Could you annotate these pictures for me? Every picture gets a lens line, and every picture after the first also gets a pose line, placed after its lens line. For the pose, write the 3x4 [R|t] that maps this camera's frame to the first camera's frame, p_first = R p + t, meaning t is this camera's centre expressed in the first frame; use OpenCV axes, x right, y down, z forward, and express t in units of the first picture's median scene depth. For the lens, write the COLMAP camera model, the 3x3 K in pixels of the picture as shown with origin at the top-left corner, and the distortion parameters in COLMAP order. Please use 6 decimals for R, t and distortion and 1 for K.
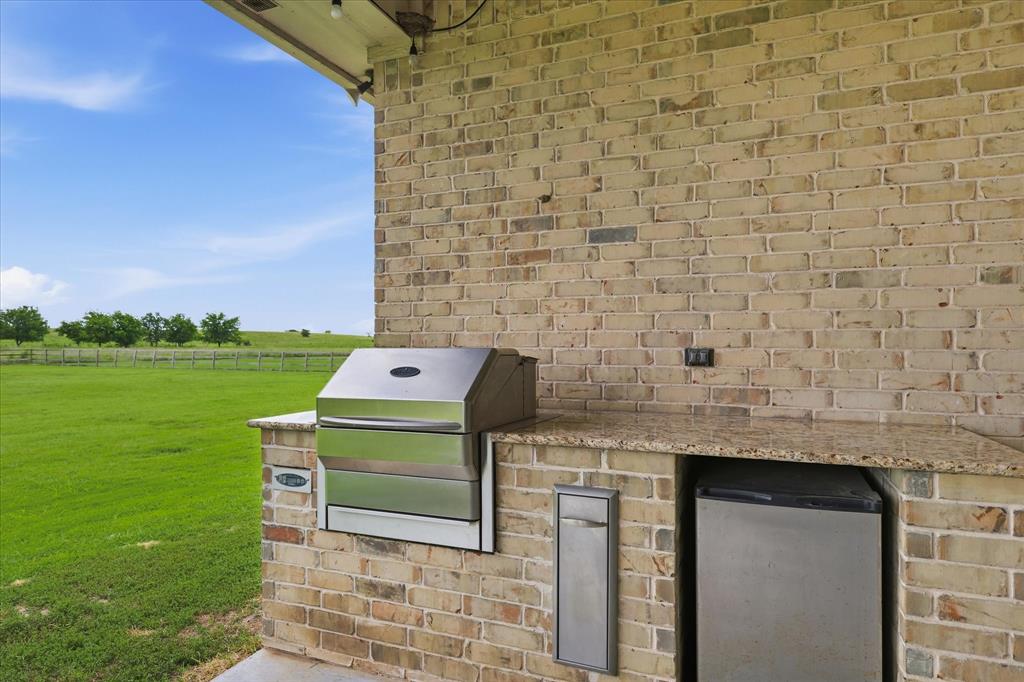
lens RADIAL K [[593.0, 0, 513.7], [0, 593.0, 342.7], [0, 0, 1]] dist [0.006301, 0.000218]
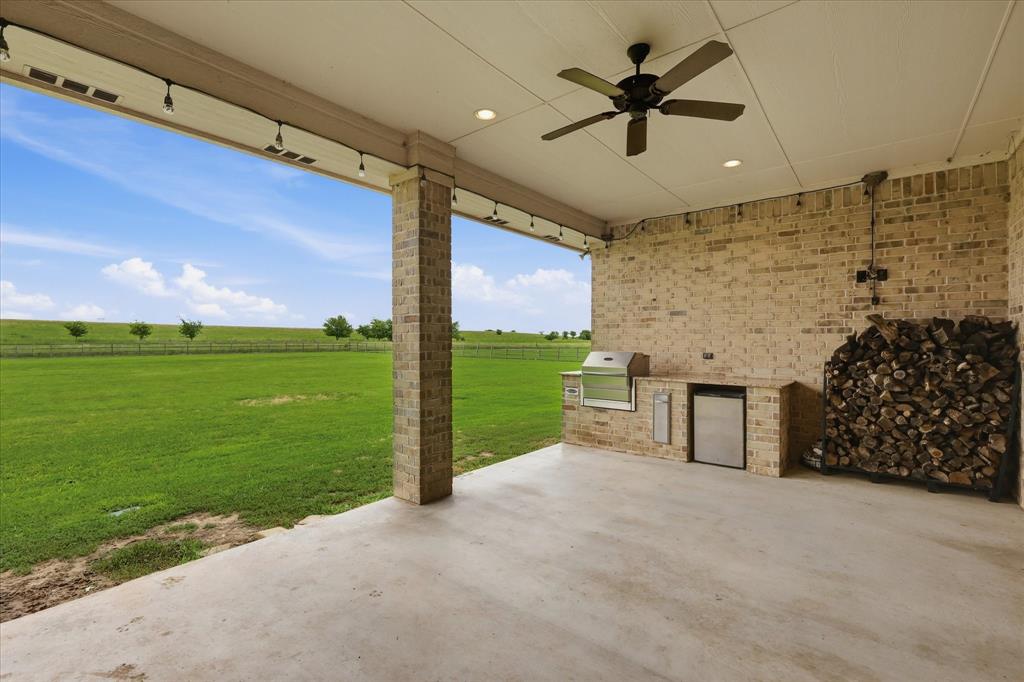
lens RADIAL K [[445.4, 0, 512.6], [0, 445.4, 339.2], [0, 0, 1]] dist [-0.000756, 0.001451]
pose [[0.955156, 0.004667, -0.296066, 0.042557], [-0.004325, 0.999989, 0.001809, -0.058292], [0.296071, -0.000447, 0.955166, -1.399776]]
